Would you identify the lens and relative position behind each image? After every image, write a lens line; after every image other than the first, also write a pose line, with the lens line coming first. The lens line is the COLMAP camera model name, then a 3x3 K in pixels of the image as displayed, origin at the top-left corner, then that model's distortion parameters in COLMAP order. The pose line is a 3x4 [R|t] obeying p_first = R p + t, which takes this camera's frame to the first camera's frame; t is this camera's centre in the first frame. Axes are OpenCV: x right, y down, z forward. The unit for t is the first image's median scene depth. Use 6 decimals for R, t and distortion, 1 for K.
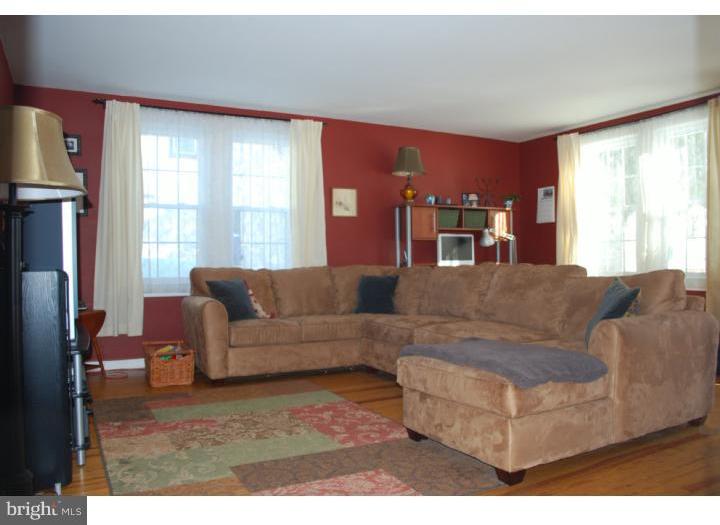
lens RADIAL K [[571.9, 0, 360.0], [0, 571.9, 262.5], [0, 0, 1]] dist [-0.077458, 0.004031]
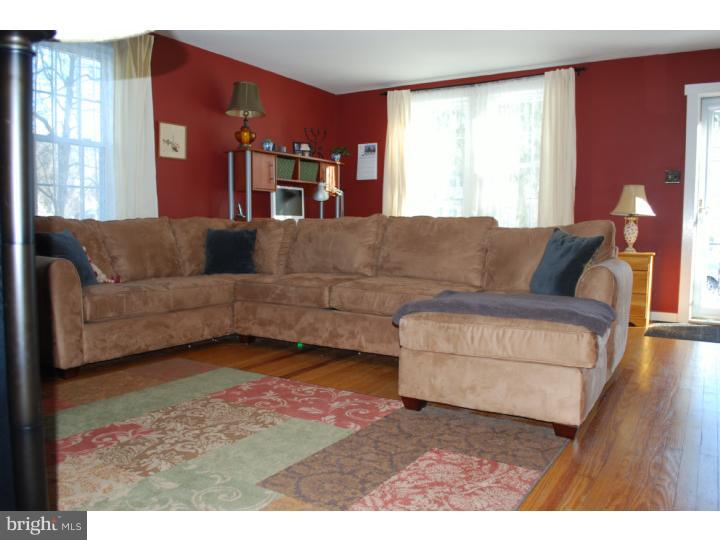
lens RADIAL K [[572.6, 0, 360.0], [0, 572.6, 270.0], [0, 0, 1]] dist [-0.085040, 0.008794]
pose [[0.865915, -0.025429, 0.499545, -0.219078], [-0.010546, 0.997557, 0.069060, 0.022081], [-0.500081, -0.065068, 0.863531, 0.164389]]
